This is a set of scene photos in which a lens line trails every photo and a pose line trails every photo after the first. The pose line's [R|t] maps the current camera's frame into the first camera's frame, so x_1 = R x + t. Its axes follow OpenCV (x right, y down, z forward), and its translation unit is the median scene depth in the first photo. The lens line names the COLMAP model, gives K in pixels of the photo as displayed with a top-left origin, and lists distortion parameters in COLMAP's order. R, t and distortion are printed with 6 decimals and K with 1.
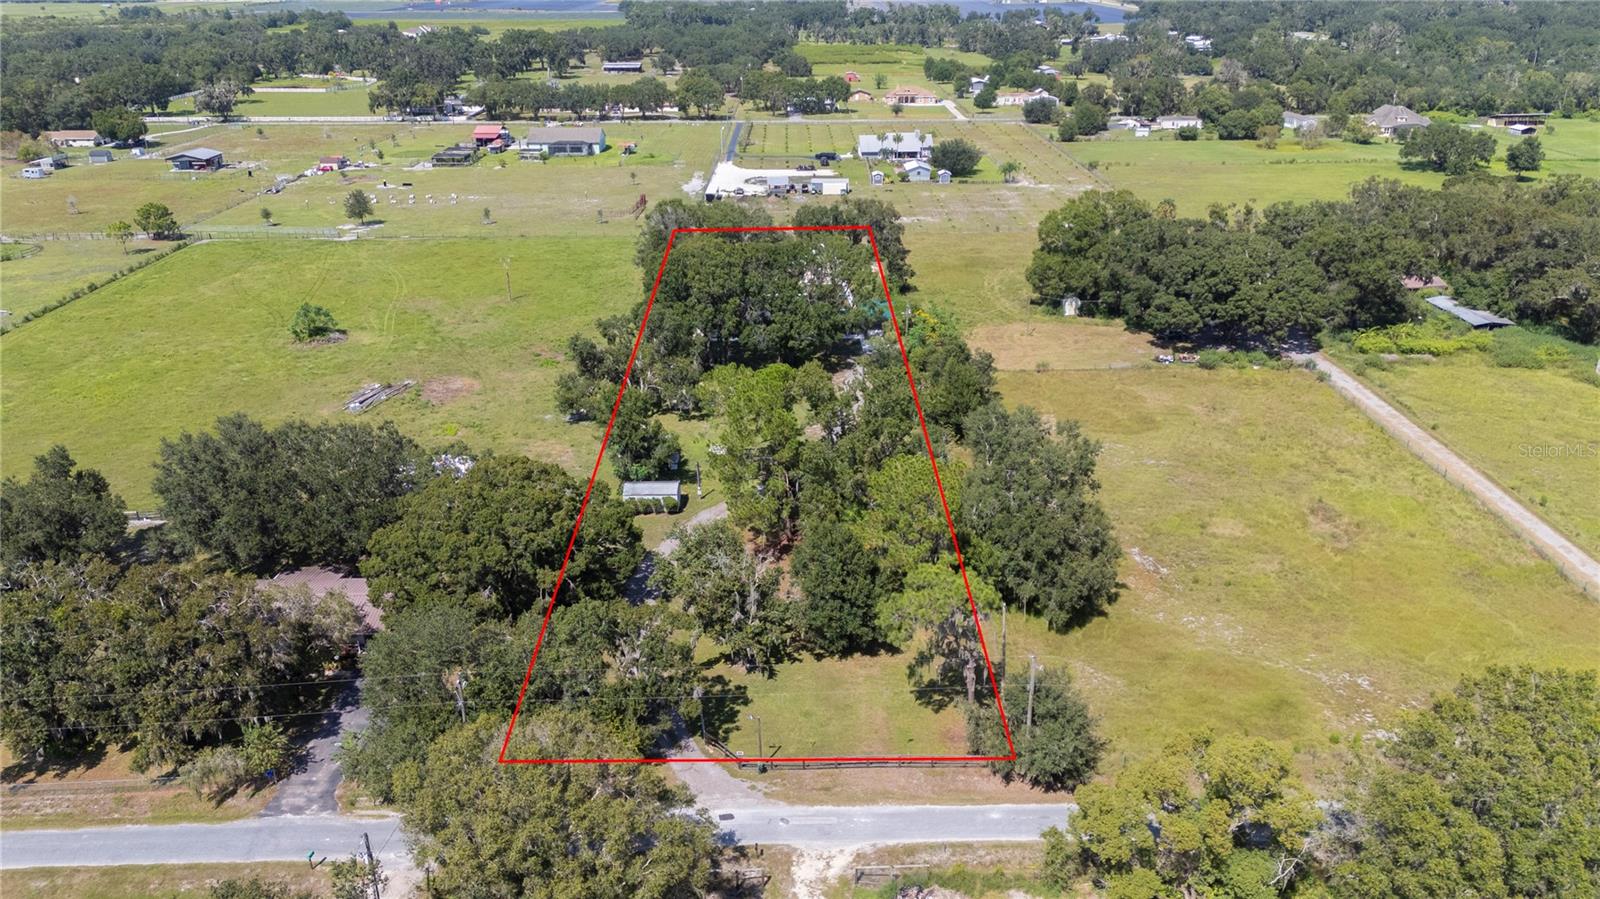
lens RADIAL K [[1185.6, 0, 800.0], [0, 1185.6, 449.5], [0, 0, 1]] dist [0.076349, -0.076336]
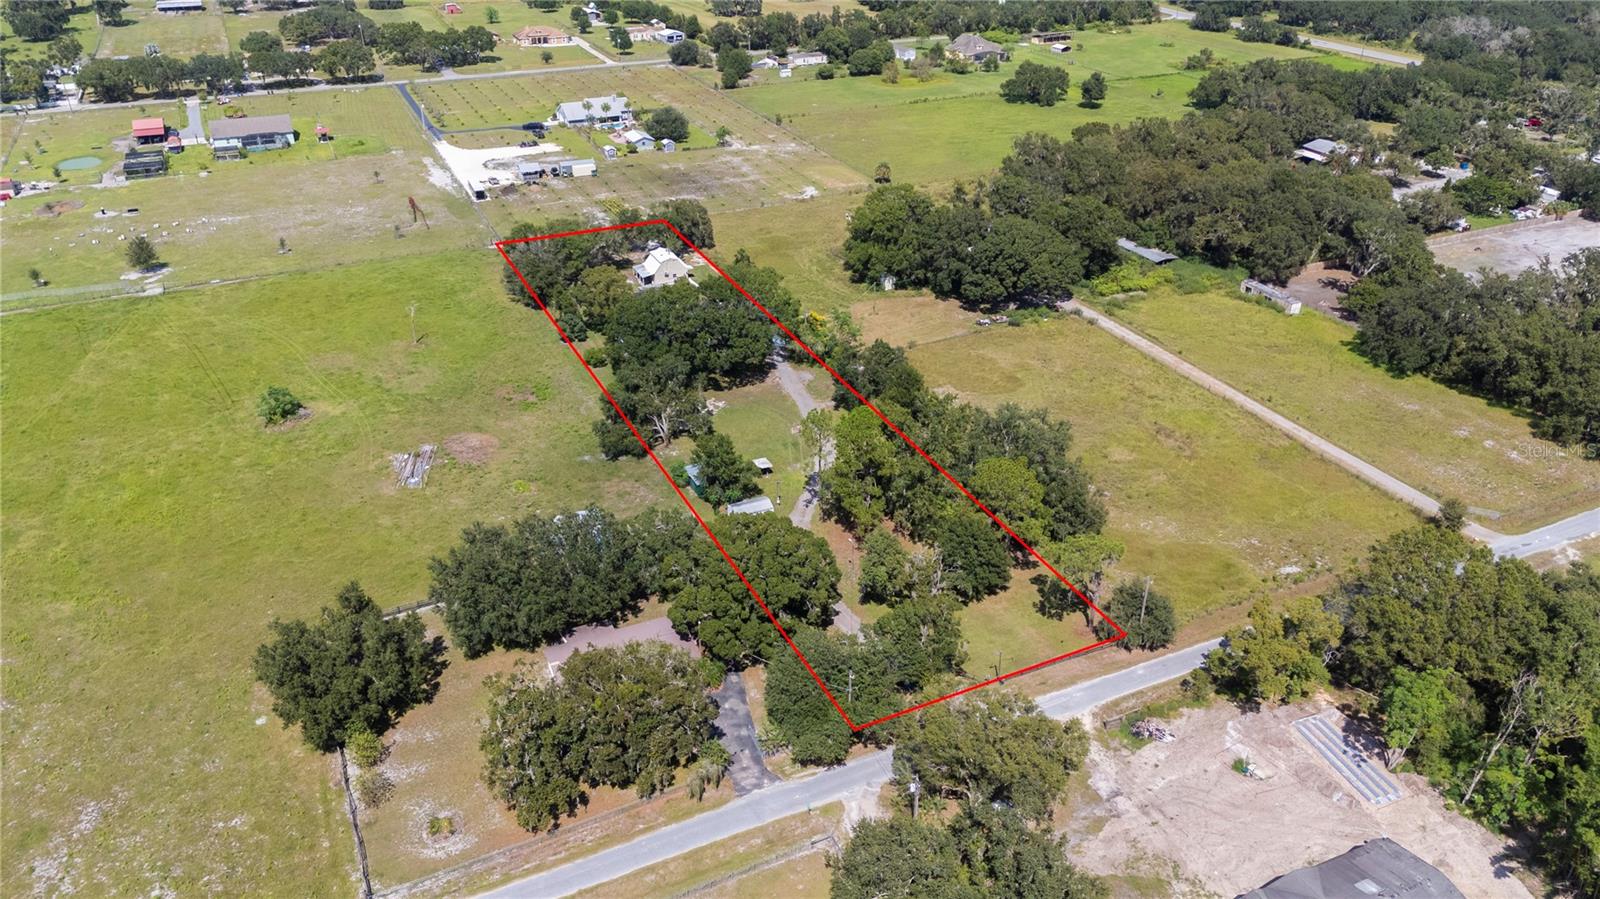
lens RADIAL K [[1185.6, 0, 800.0], [0, 1185.6, 449.5], [0, 0, 1]] dist [0.076349, -0.076336]
pose [[0.914361, -0.193408, 0.355720, -0.360291], [0.154057, 0.978643, 0.136101, -0.136646], [-0.374446, -0.069644, 0.924630, -0.166512]]
